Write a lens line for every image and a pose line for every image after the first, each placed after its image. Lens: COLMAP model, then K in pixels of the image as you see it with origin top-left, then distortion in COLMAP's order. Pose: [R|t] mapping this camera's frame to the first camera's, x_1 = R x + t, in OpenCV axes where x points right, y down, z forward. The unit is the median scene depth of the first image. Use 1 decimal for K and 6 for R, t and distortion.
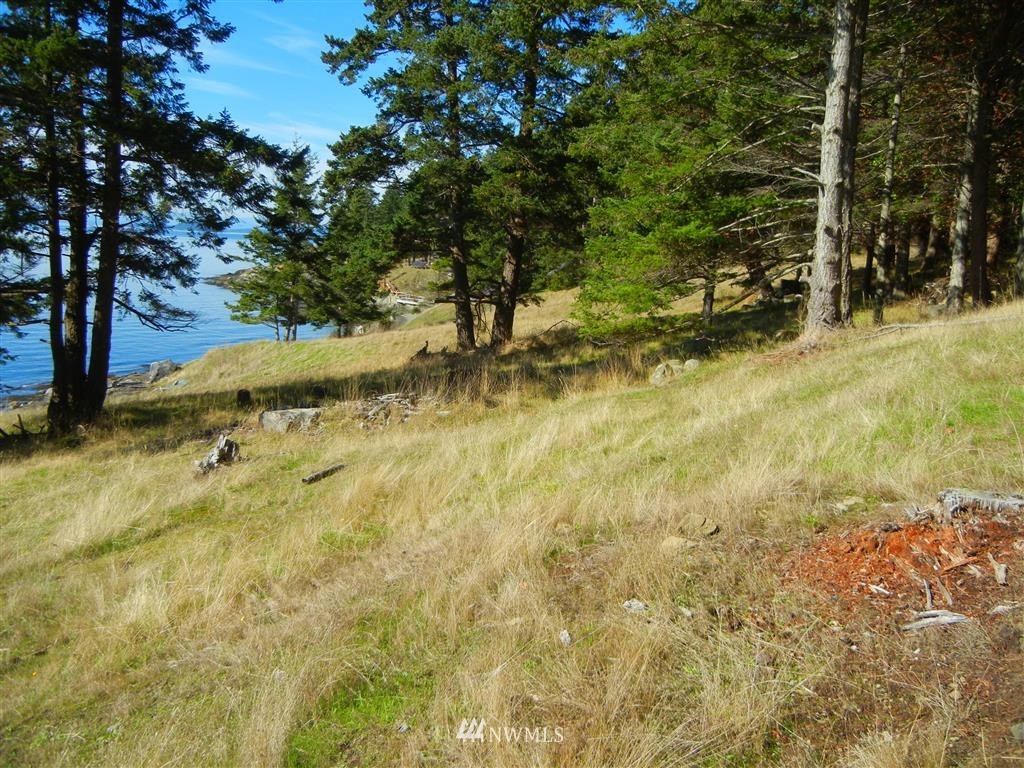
lens RADIAL K [[874.1, 0, 514.3], [0, 874.1, 386.3], [0, 0, 1]] dist [0.002124, -0.000312]
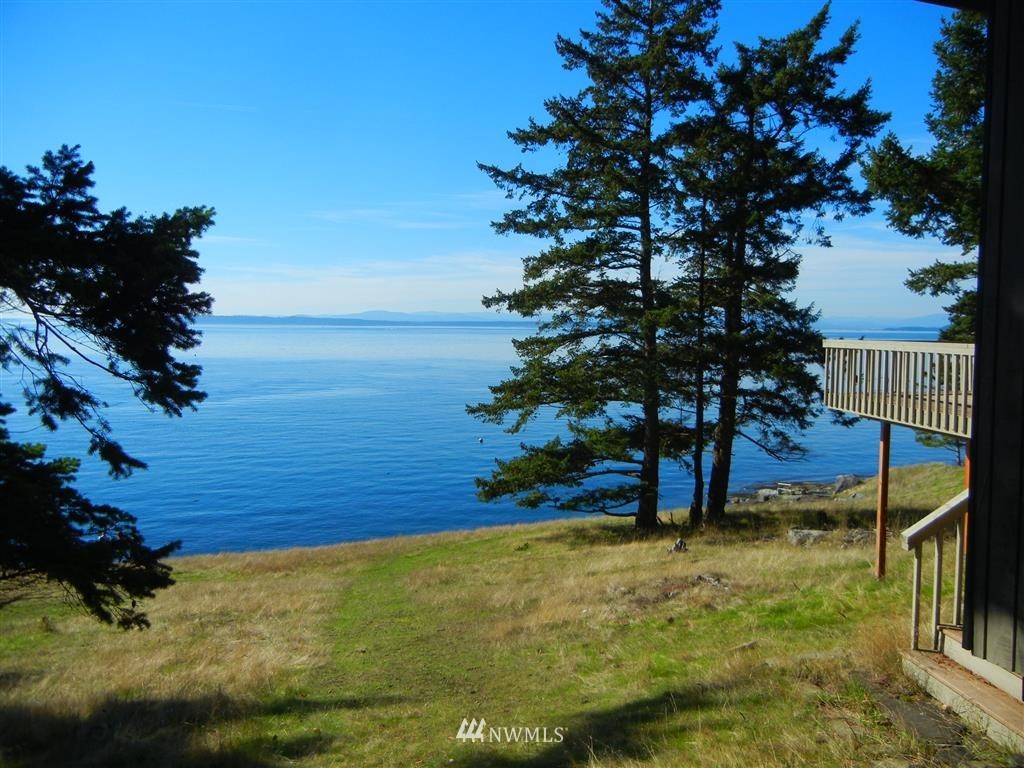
lens RADIAL K [[874.1, 0, 514.3], [0, 874.1, 386.3], [0, 0, 1]] dist [0.002124, -0.000312]
pose [[0.679628, 0.003821, -0.733547, 0.246545], [-0.089625, 0.992927, -0.077865, -0.027699], [0.728061, 0.118663, 0.675164, -0.185411]]
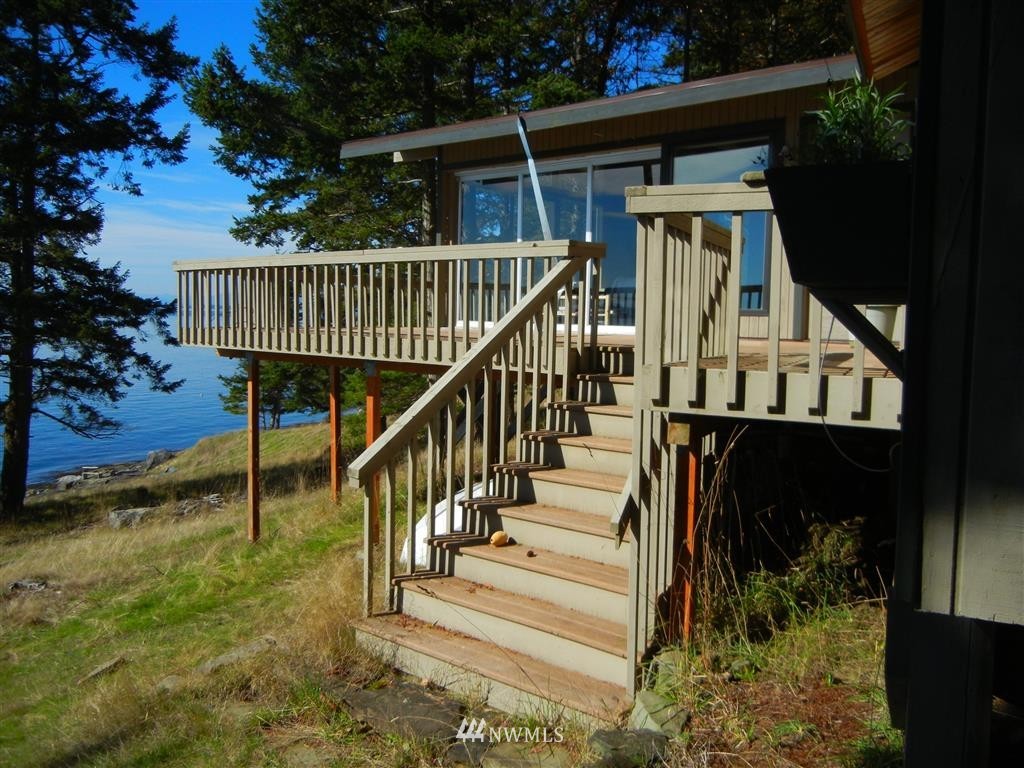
lens RADIAL K [[873.0, 0, 514.5], [0, 873.0, 379.7], [0, 0, 1]] dist [-0.004376, 0.014240]
pose [[0.997716, -0.029788, -0.060630, 0.204139], [0.024504, 0.995984, -0.086110, -0.020167], [0.062952, 0.084427, 0.994439, -0.136748]]
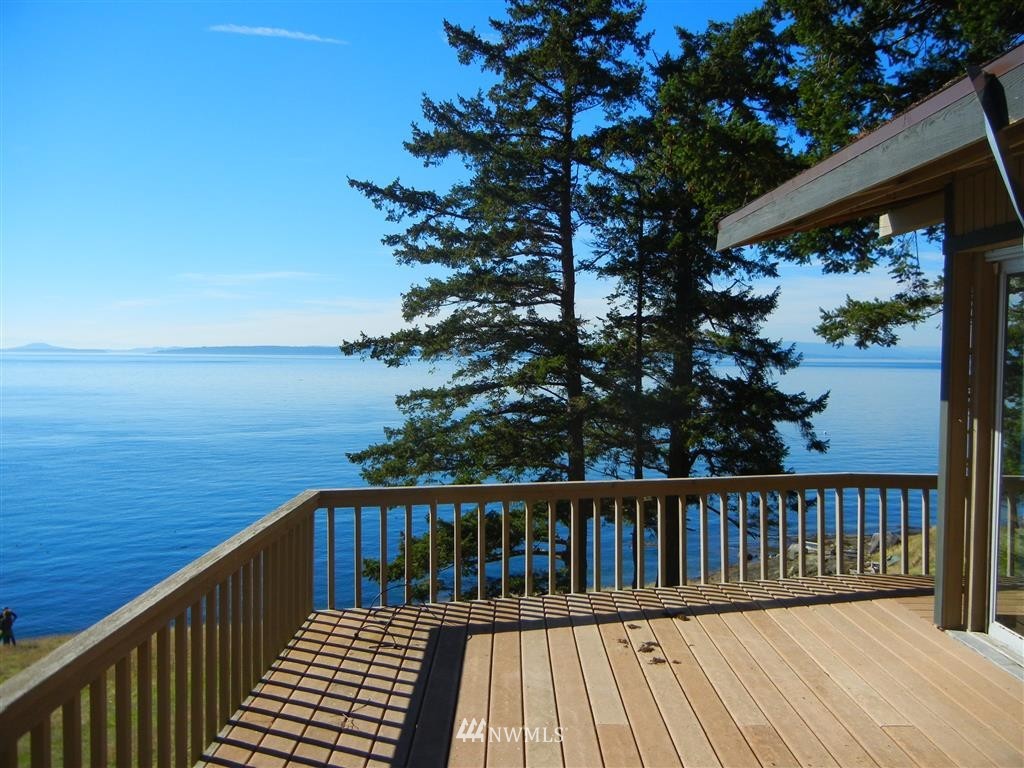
lens RADIAL K [[874.1, 0, 514.3], [0, 874.1, 386.3], [0, 0, 1]] dist [0.002124, -0.000312]
pose [[0.618413, -0.020613, -0.785583, 0.223915], [-0.099586, 0.989541, -0.104358, -0.083768], [0.779518, 0.142770, 0.609893, 0.043248]]
